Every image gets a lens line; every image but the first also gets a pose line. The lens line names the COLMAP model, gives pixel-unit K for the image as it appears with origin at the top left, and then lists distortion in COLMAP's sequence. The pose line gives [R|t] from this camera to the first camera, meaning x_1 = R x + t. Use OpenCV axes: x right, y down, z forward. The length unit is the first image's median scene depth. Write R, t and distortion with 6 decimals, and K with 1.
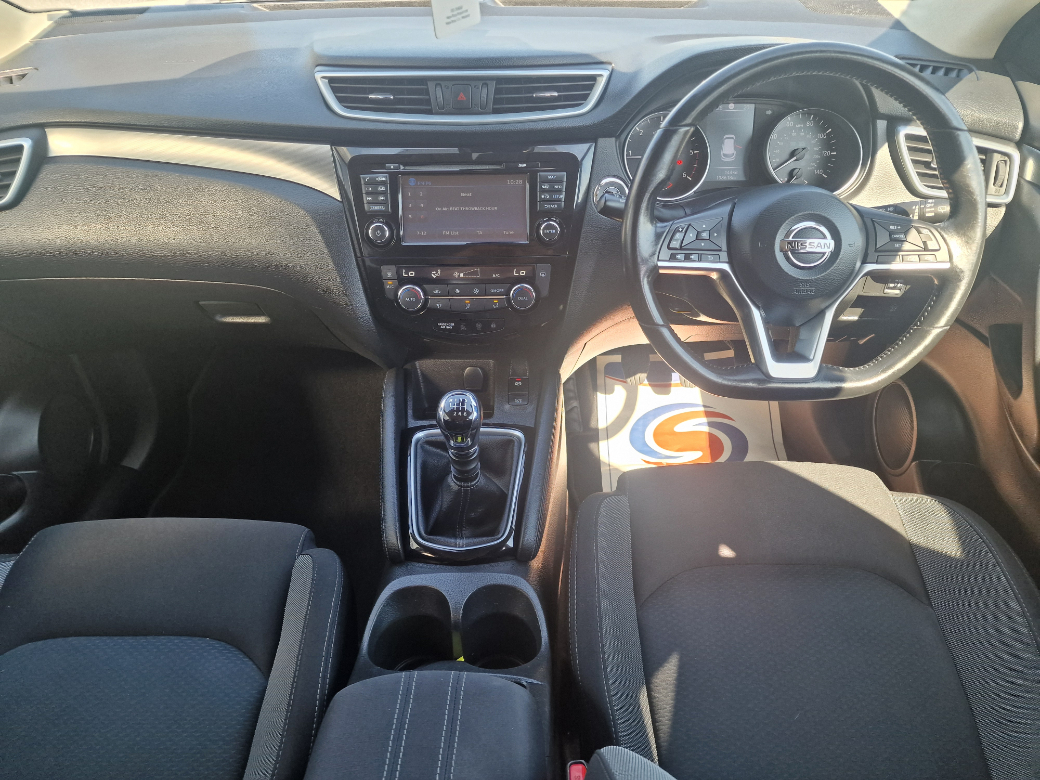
lens RADIAL K [[705.1, 0, 529.8], [0, 705.1, 408.4], [0, 0, 1]] dist [0.021148, -0.035831]
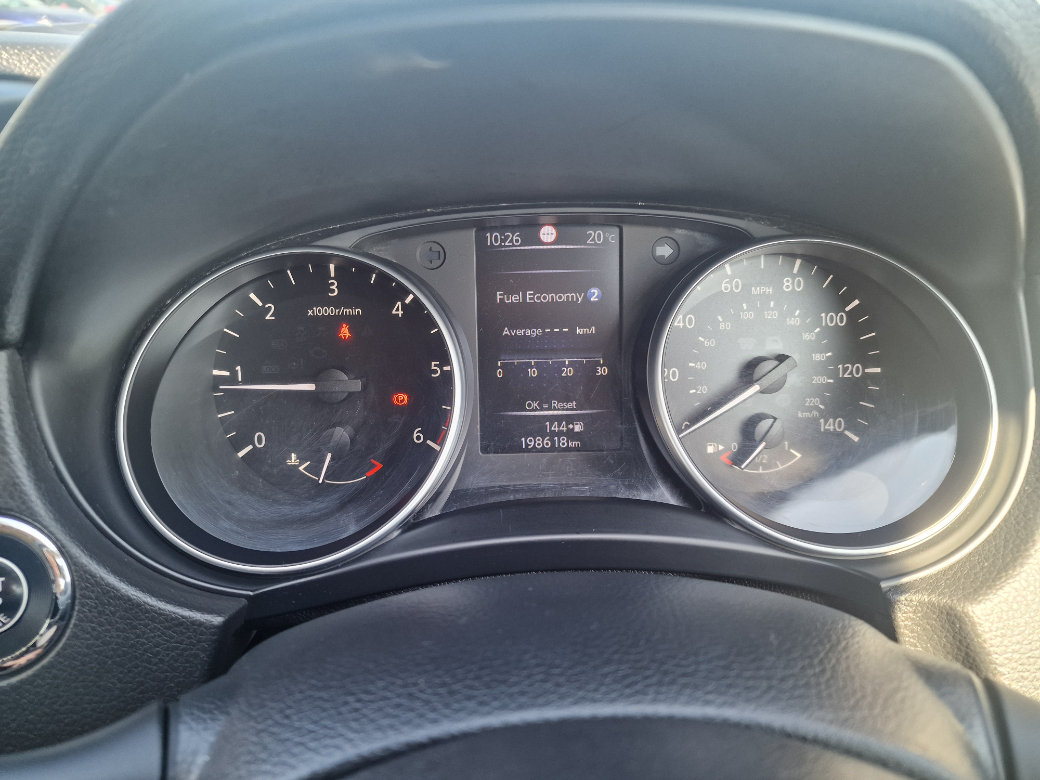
lens RADIAL K [[705.1, 0, 522.8], [0, 705.1, 384.9], [0, 0, 1]] dist [0.021148, -0.035831]
pose [[0.999150, -0.006712, 0.040667, 0.283202], [0.015478, 0.975542, -0.219268, -0.315751], [-0.038201, 0.219711, 0.974817, 0.765004]]
